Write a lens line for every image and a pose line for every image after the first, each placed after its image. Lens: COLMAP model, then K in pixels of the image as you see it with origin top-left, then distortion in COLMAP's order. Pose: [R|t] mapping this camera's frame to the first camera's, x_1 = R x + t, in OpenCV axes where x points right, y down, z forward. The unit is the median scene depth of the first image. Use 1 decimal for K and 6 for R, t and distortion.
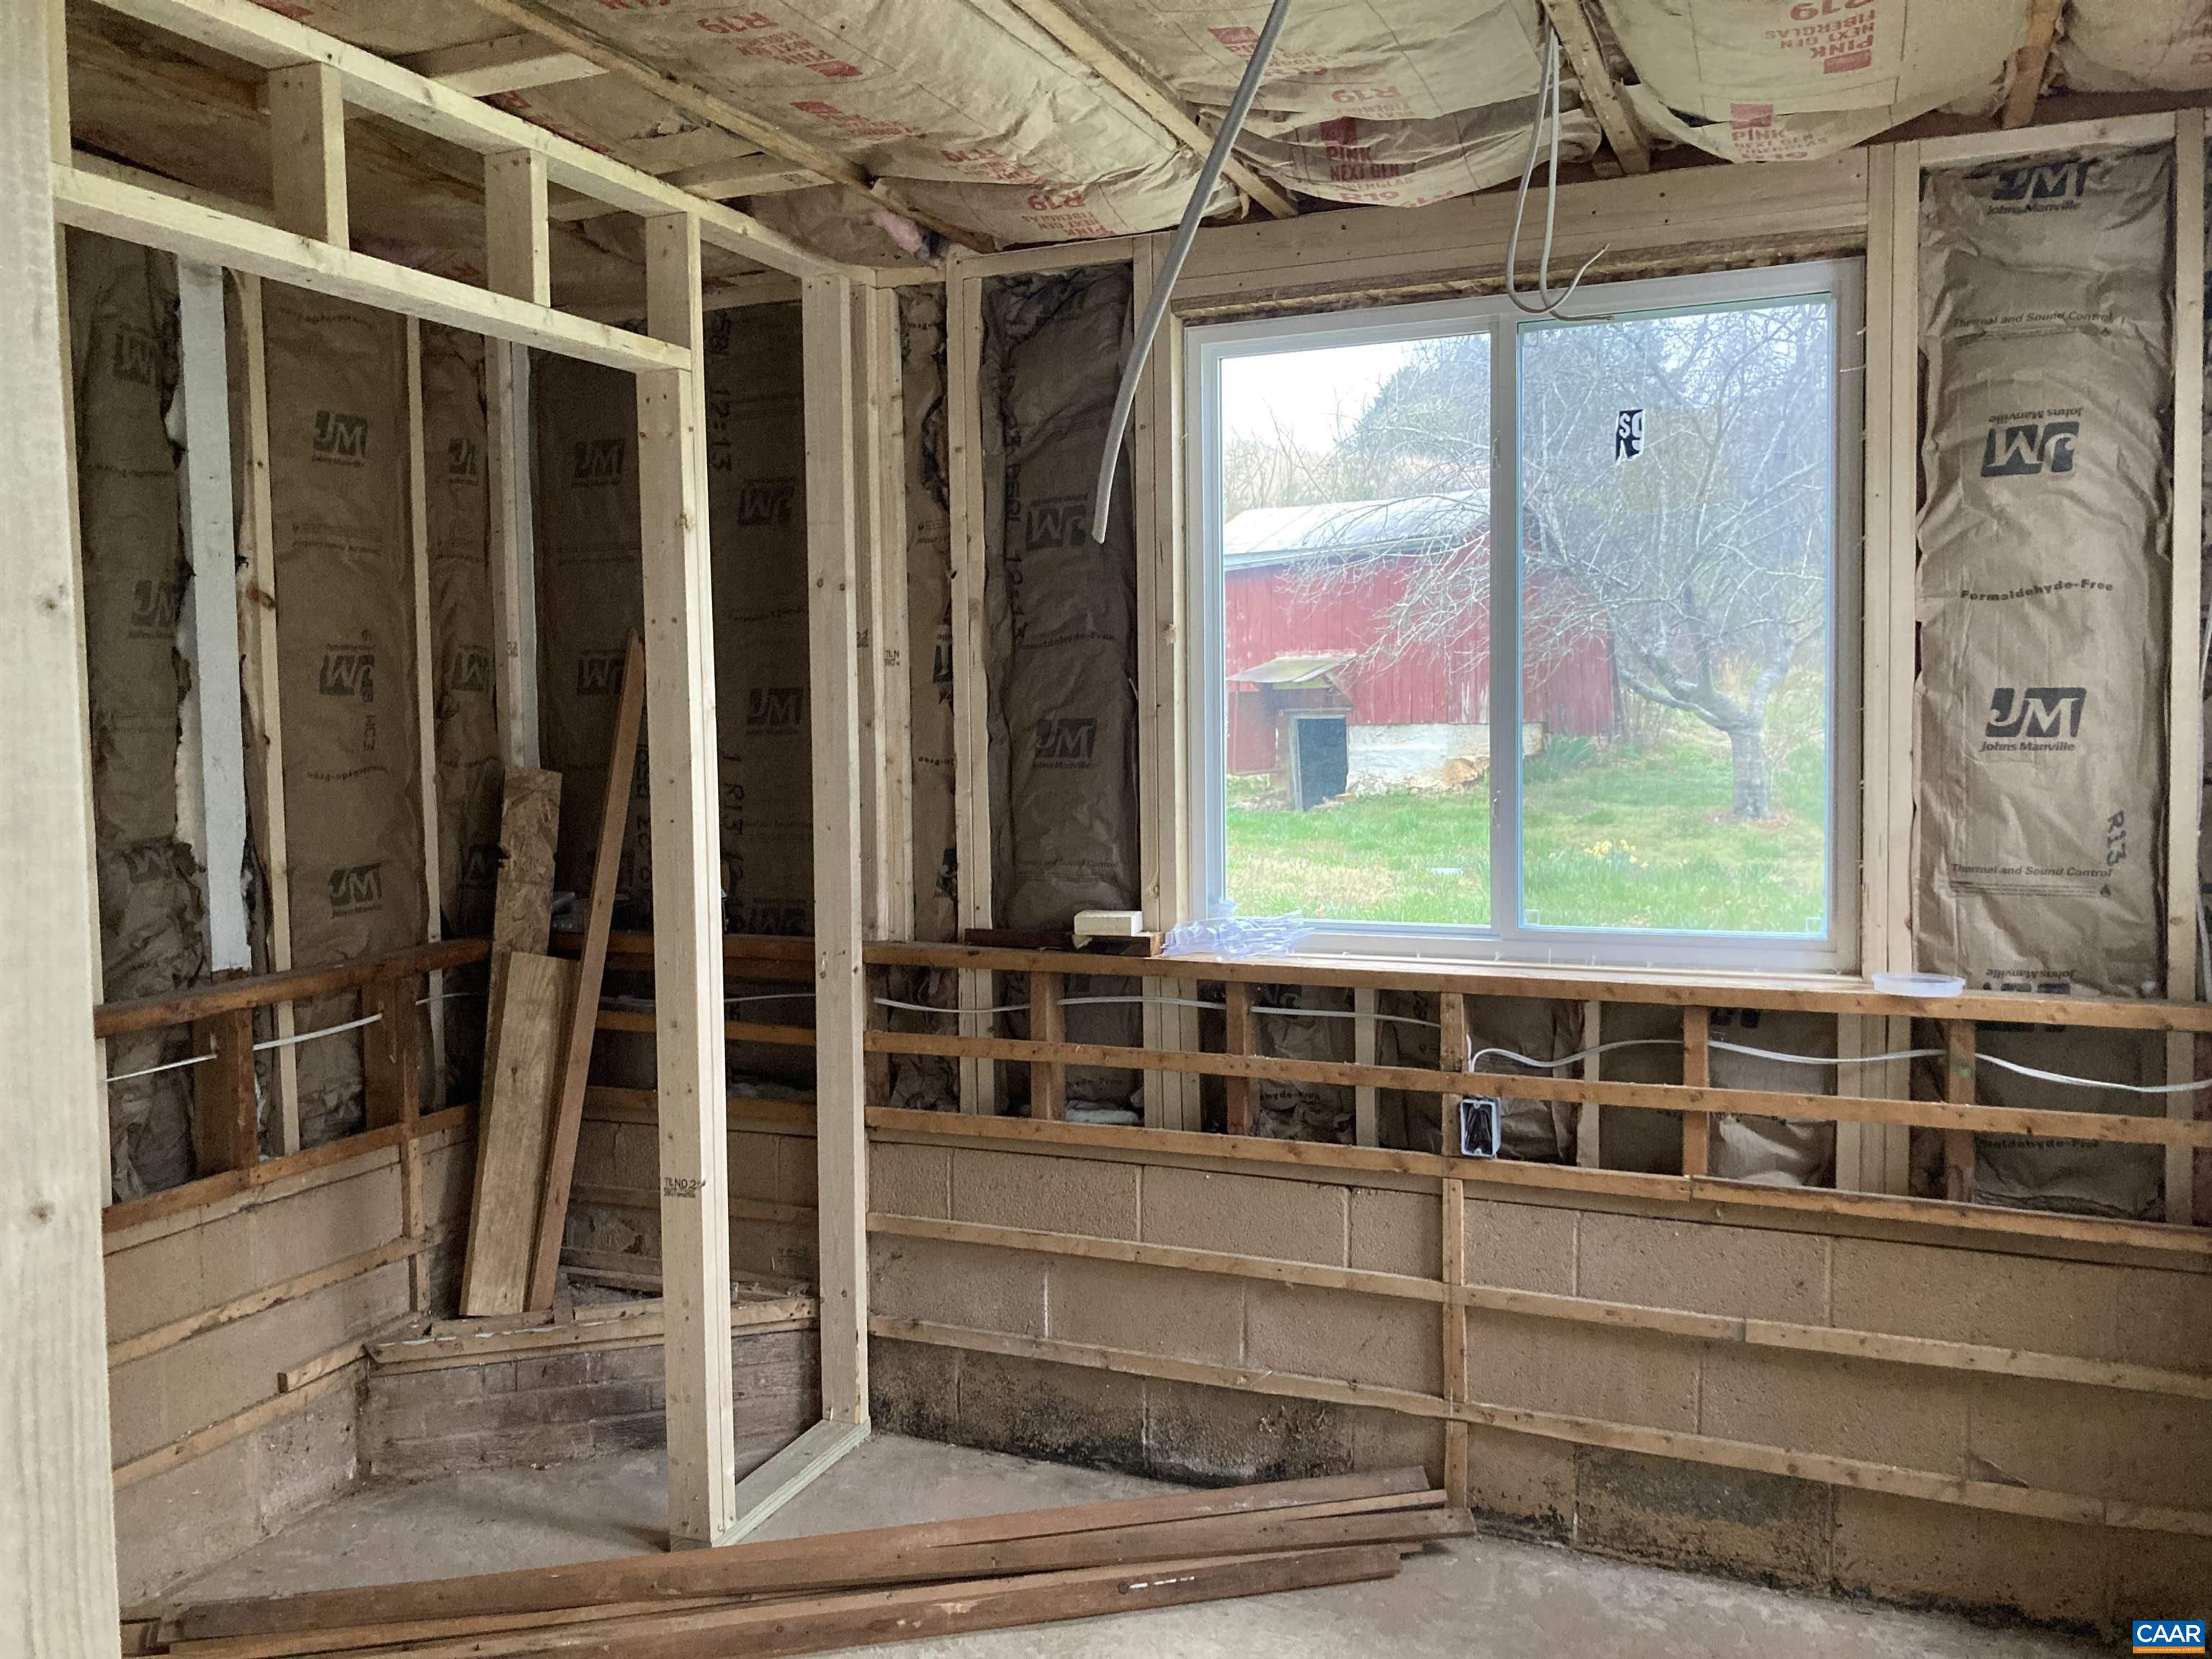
lens RADIAL K [[1820.7, 0, 1081.9], [0, 1820.7, 797.9], [0, 0, 1]] dist [0.036023, -0.015169]
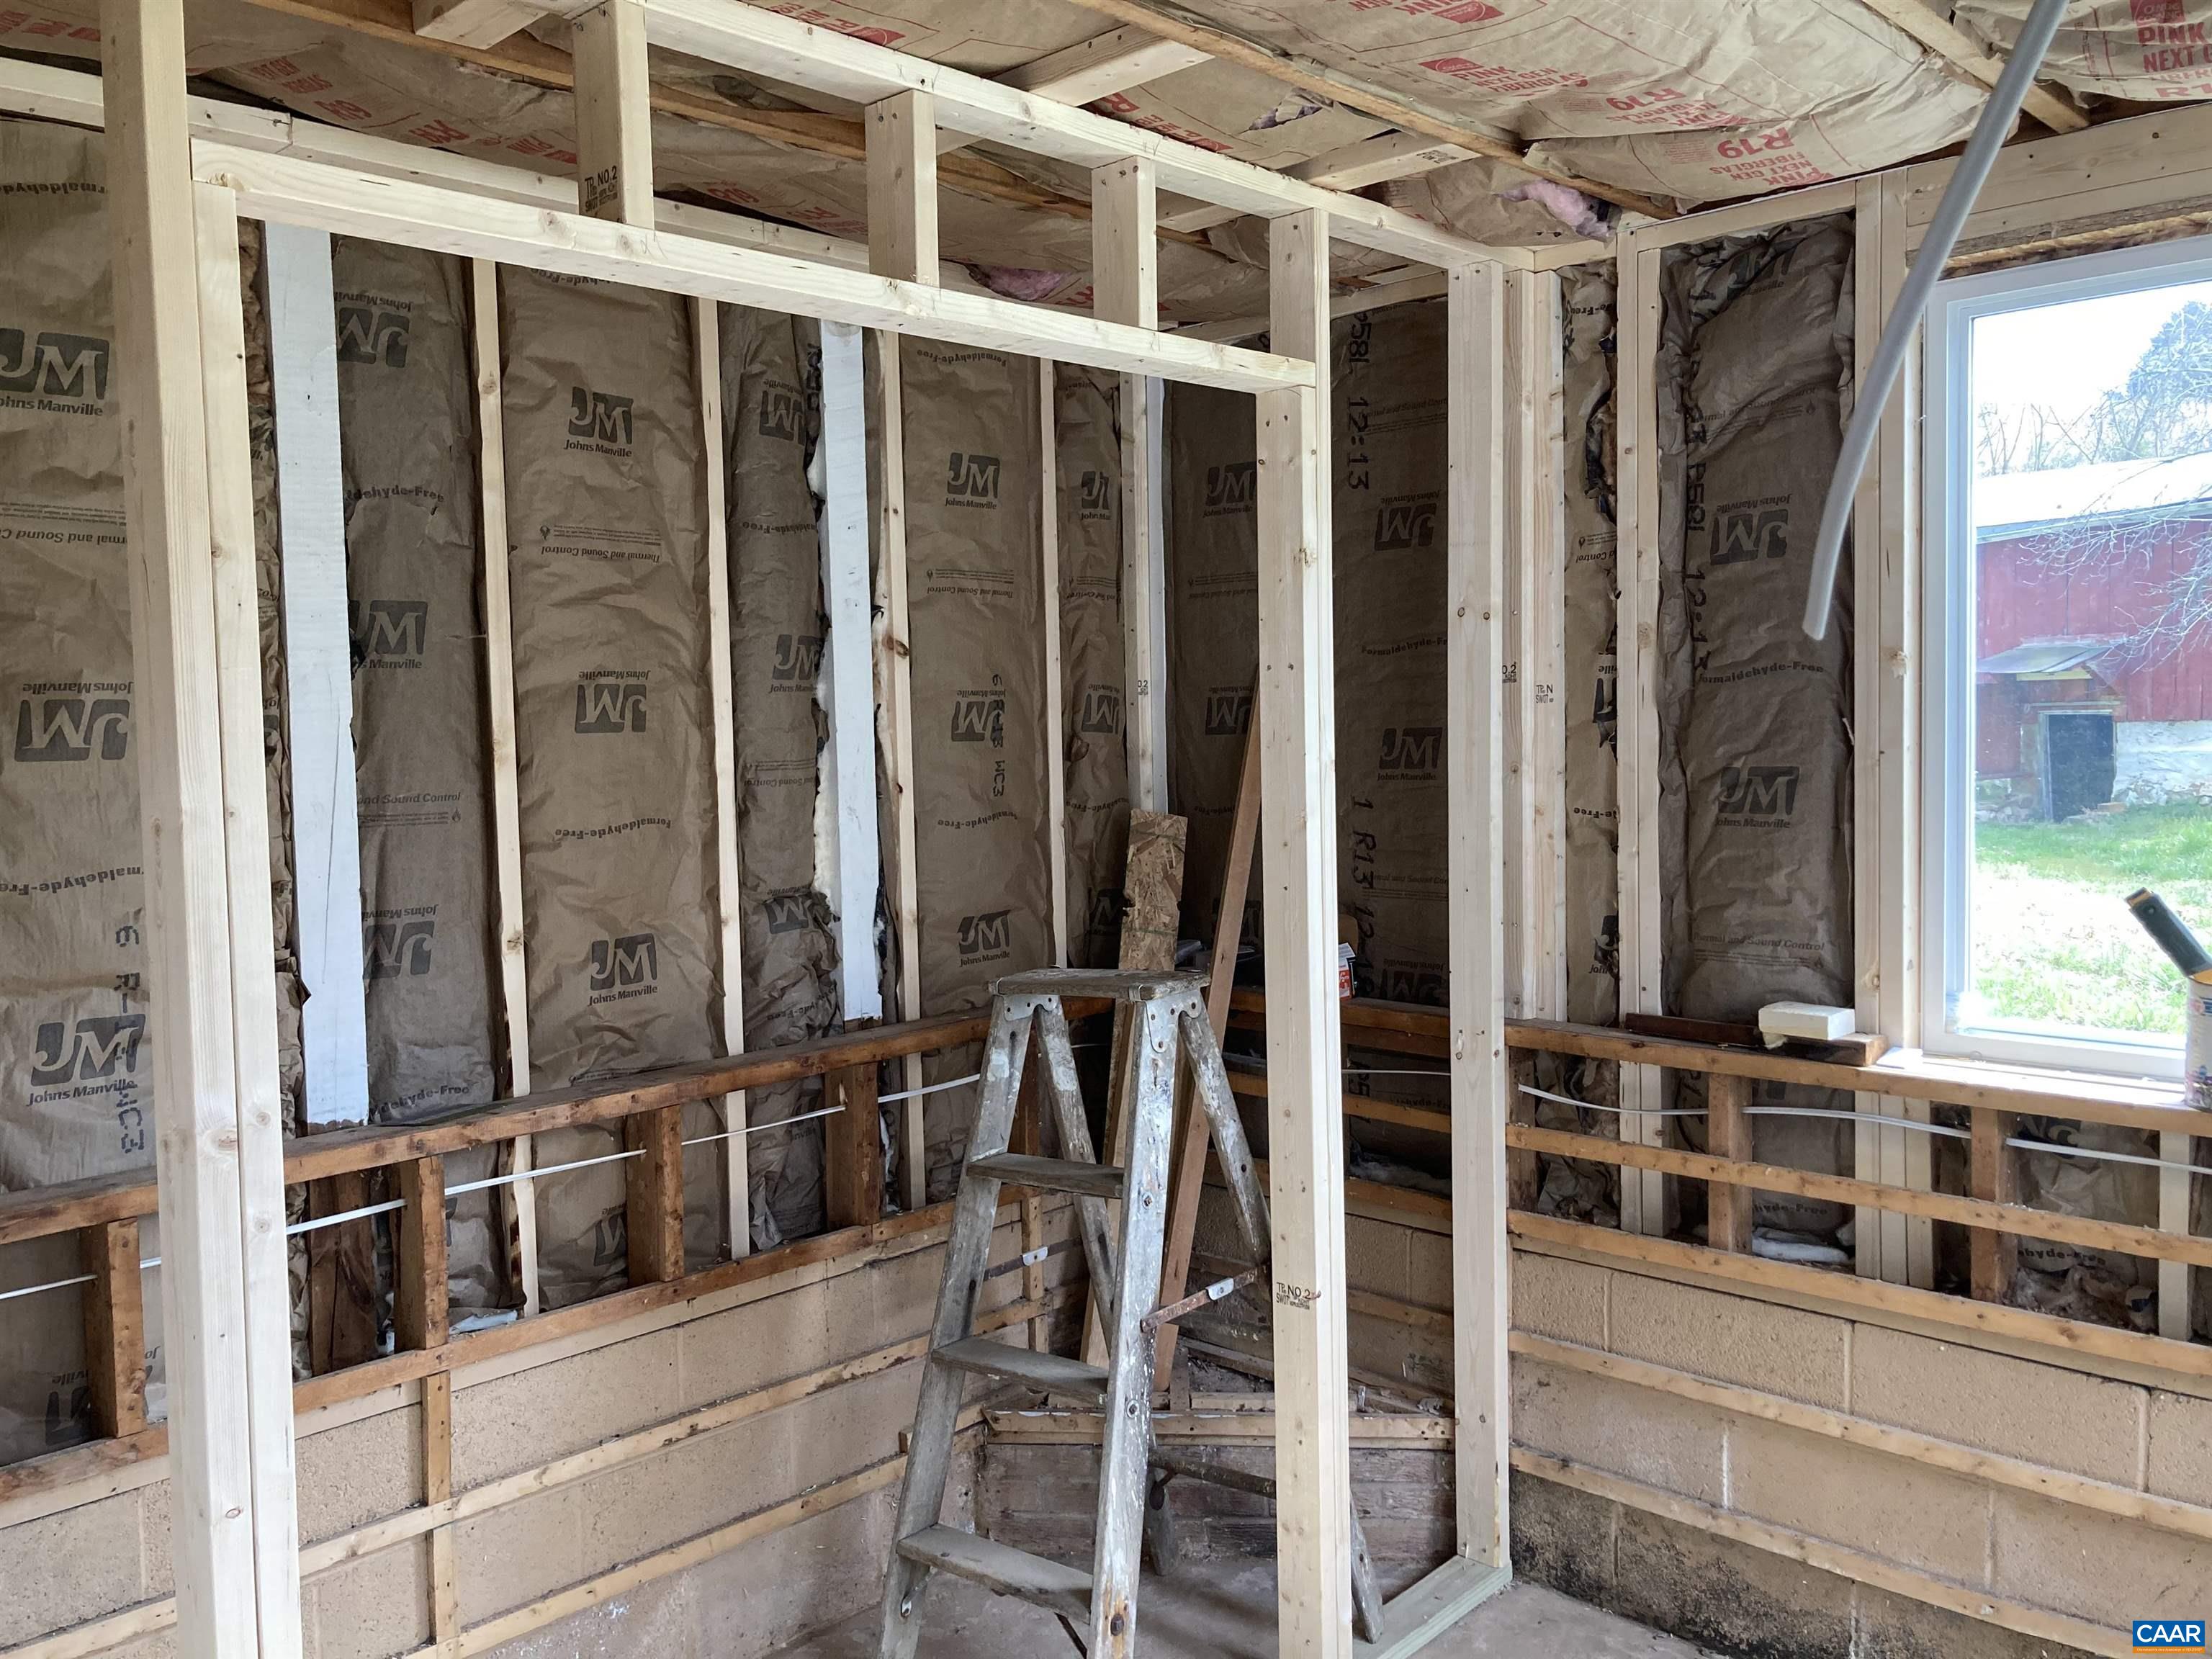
lens RADIAL K [[1799.0, 0, 1094.4], [0, 1799.0, 801.9], [0, 0, 1]] dist [0.076894, -0.094044]
pose [[0.935178, 0.012280, -0.353966, 0.001484], [-0.009750, 0.999913, 0.008928, -0.032880], [0.354045, -0.004898, 0.935216, 0.117169]]
